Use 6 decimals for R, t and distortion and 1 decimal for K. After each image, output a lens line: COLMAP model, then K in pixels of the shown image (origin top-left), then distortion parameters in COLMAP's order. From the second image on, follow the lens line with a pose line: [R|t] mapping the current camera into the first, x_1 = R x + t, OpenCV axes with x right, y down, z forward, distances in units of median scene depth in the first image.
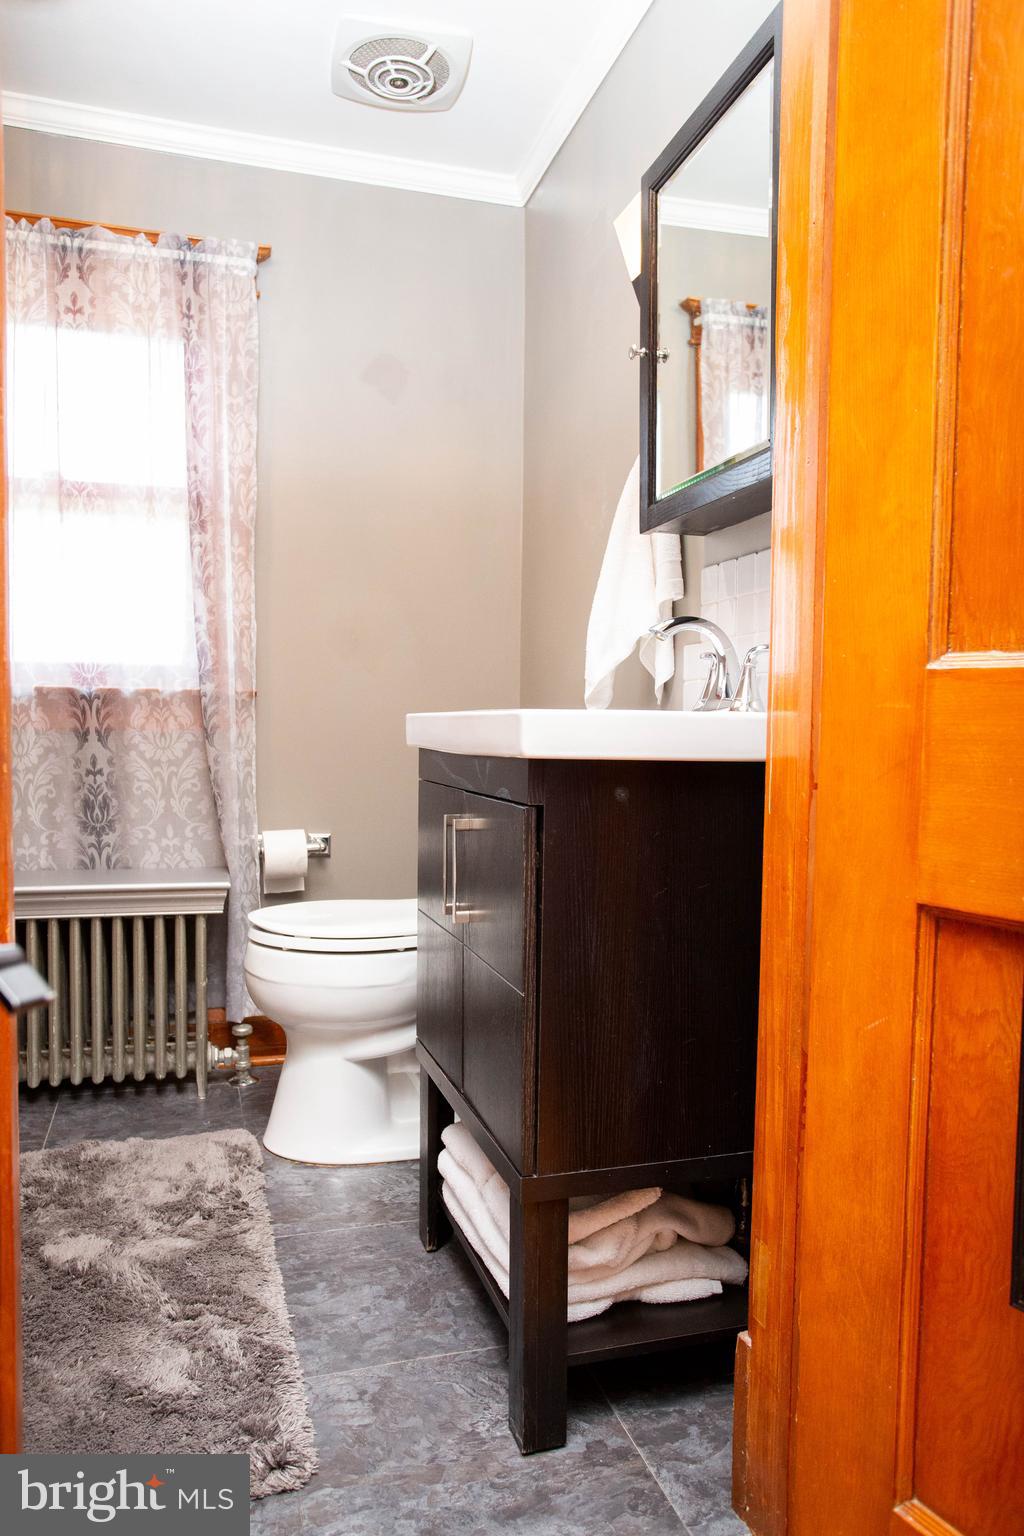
lens RADIAL K [[1078.6, 0, 512.0], [0, 1078.6, 768.0], [0, 0, 1]] dist [-0.000568, 0.000202]
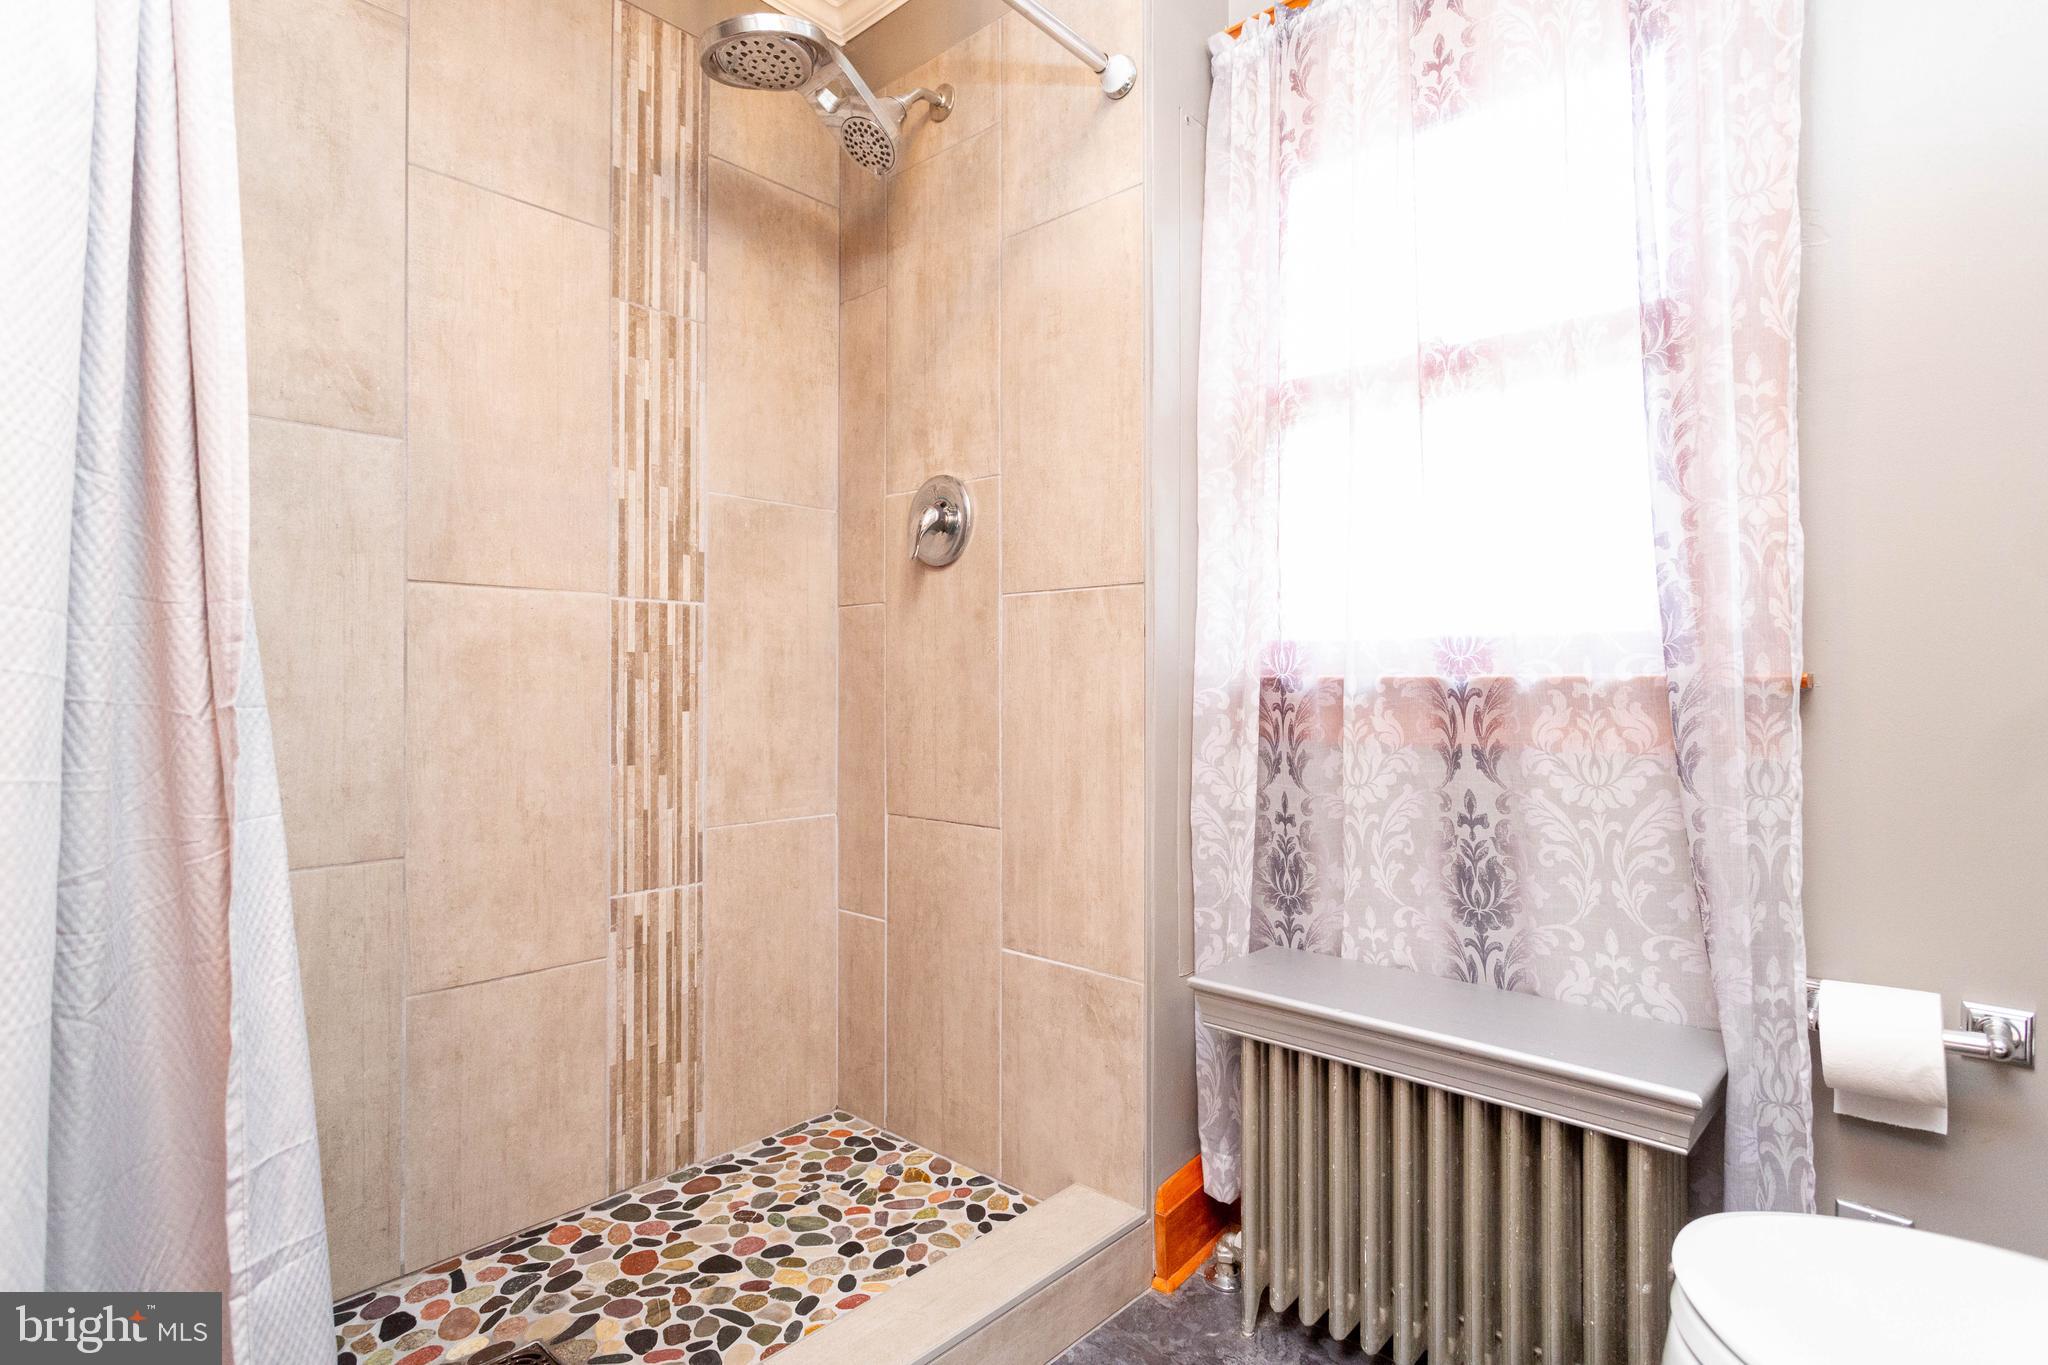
lens RADIAL K [[1028.9, 0, 1024.0], [0, 1028.9, 682.5], [0, 0, 1]] dist [-0.002025, 0.000291]
pose [[0.525928, -0.014094, -0.850412, -0.036288], [-0.034150, 0.998706, -0.037671, -0.041484], [0.849843, 0.048854, 0.524766, 0.488975]]
